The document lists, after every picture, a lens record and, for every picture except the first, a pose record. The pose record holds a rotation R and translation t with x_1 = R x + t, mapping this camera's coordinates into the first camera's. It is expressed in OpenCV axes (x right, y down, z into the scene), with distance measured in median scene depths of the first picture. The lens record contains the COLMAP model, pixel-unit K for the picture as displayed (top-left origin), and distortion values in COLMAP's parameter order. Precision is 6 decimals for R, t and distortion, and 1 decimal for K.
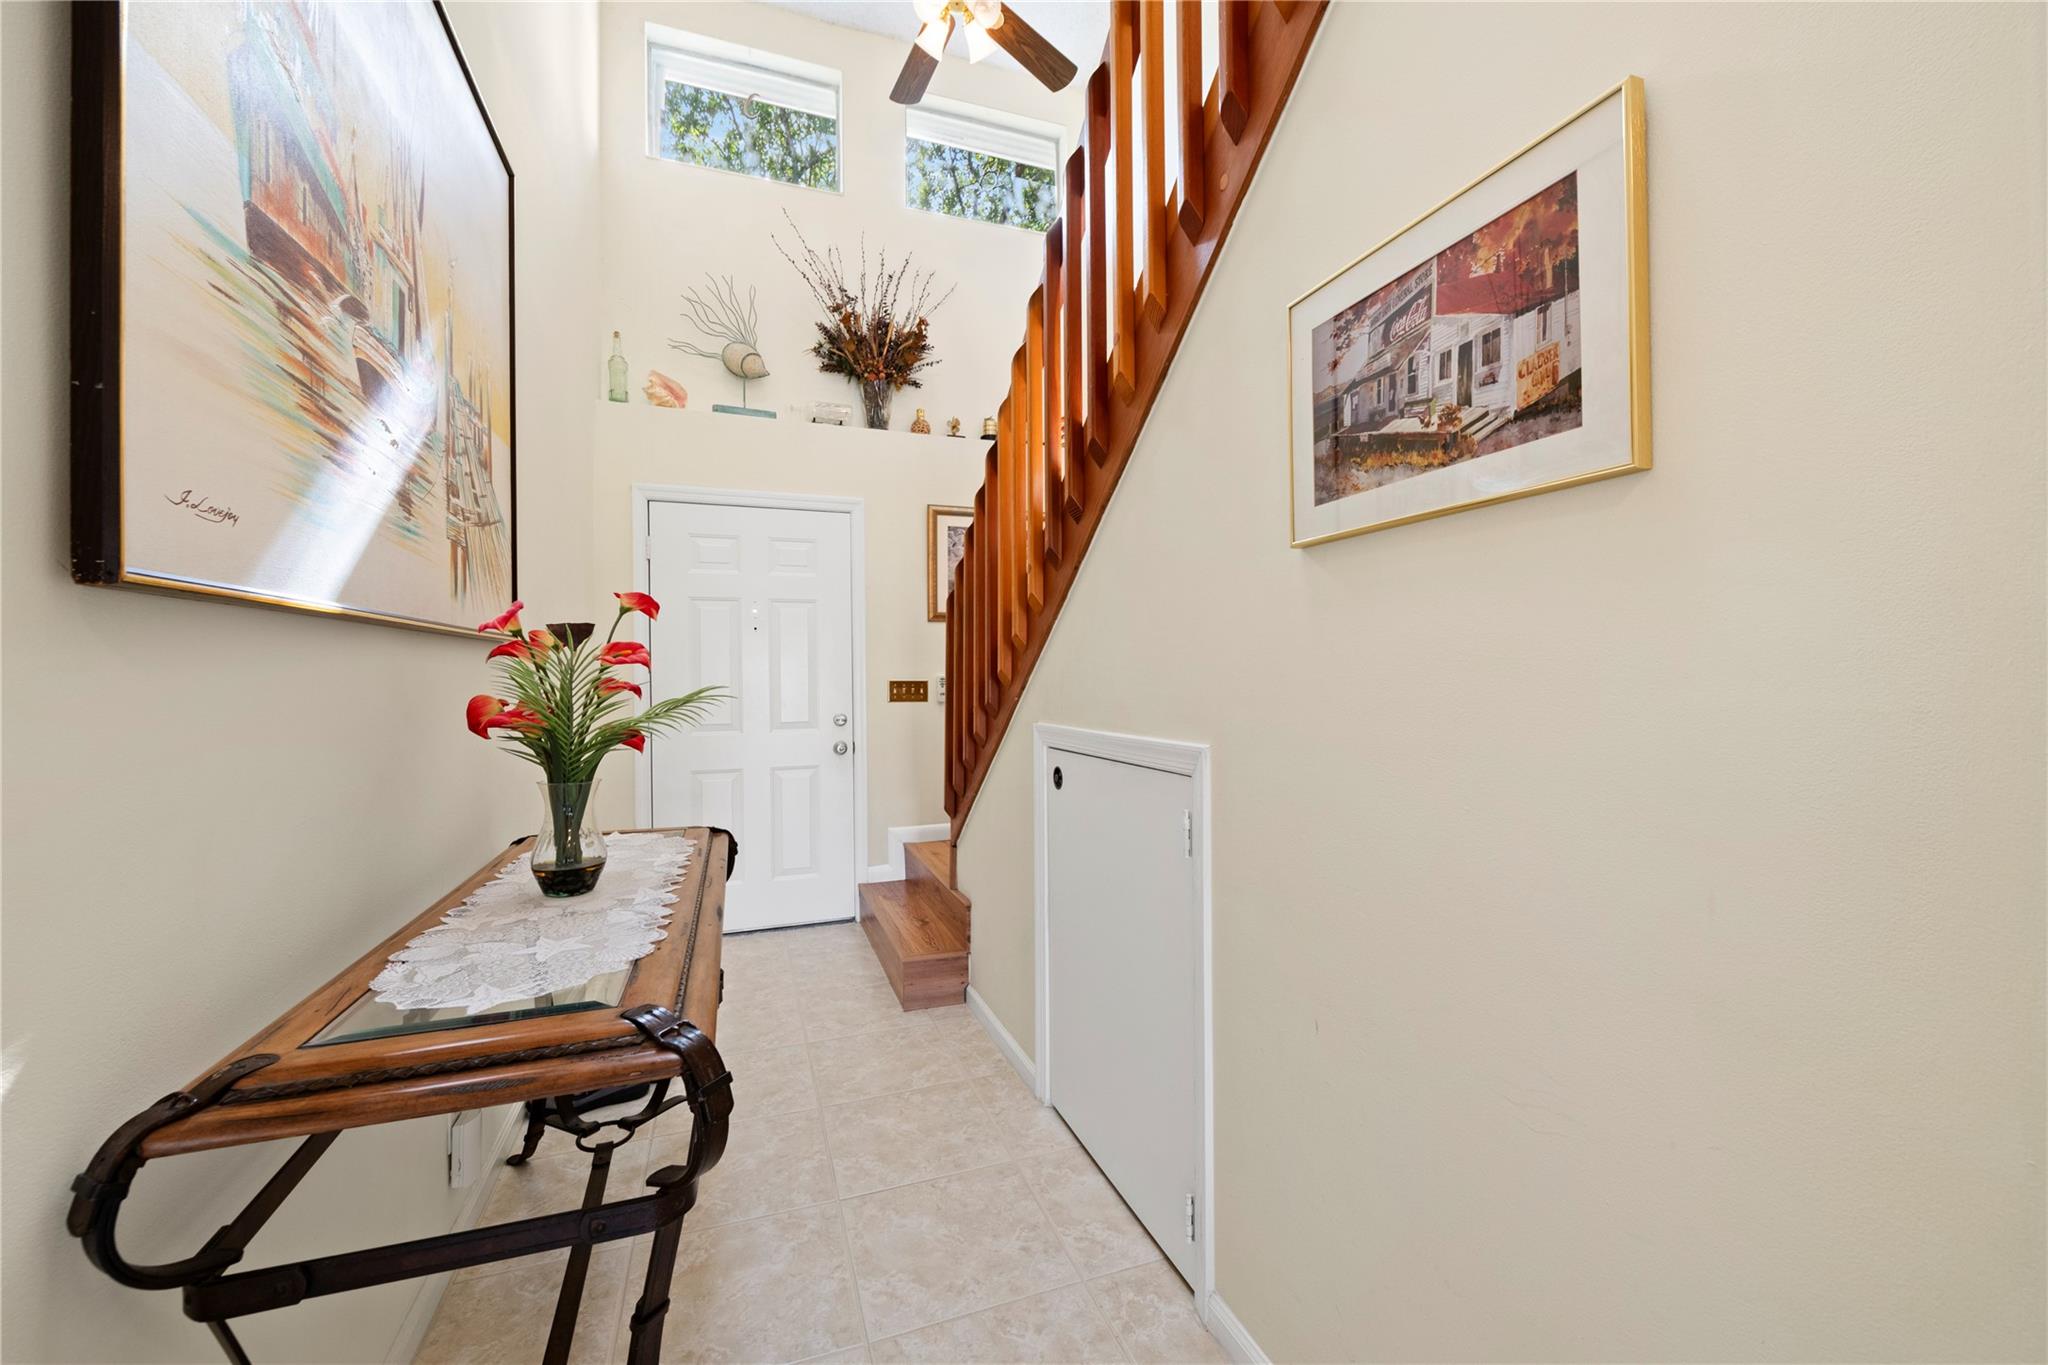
lens RADIAL K [[814.9, 0, 1028.1], [0, 814.9, 679.2], [0, 0, 1]] dist [-0.005543, -0.001617]
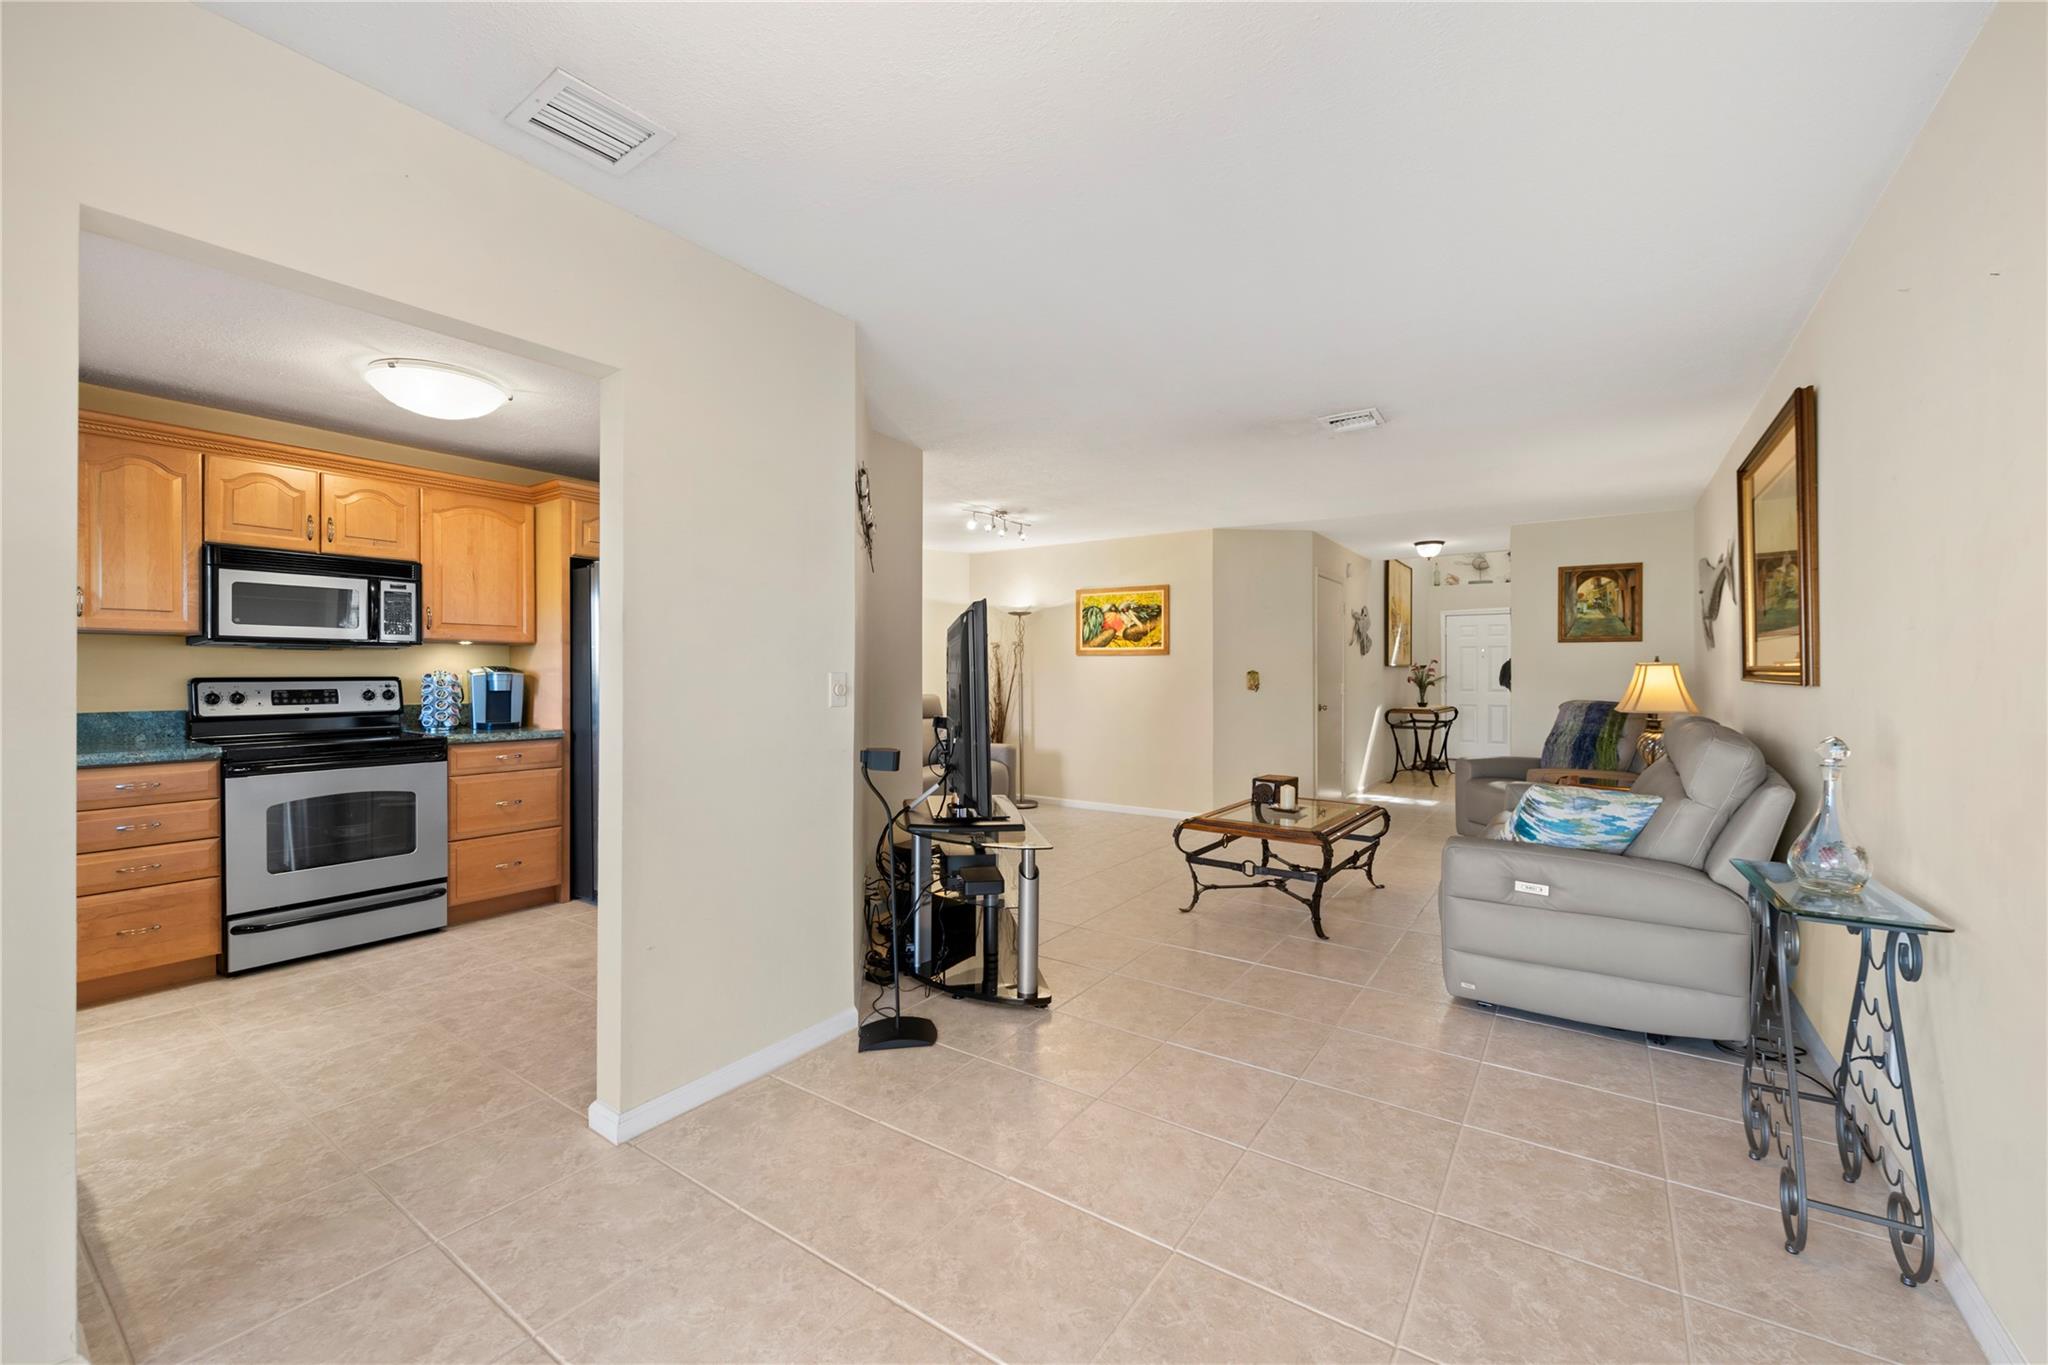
lens RADIAL K [[814.9, 0, 1027.0], [0, 814.9, 672.7], [0, 0, 1]] dist [-0.005543, -0.001617]
pose [[0.576753, 0.004948, -0.816903, 1.098581], [-0.012286, 0.999921, -0.002617, 0.017346], [0.816826, 0.011546, 0.576769, -2.004138]]
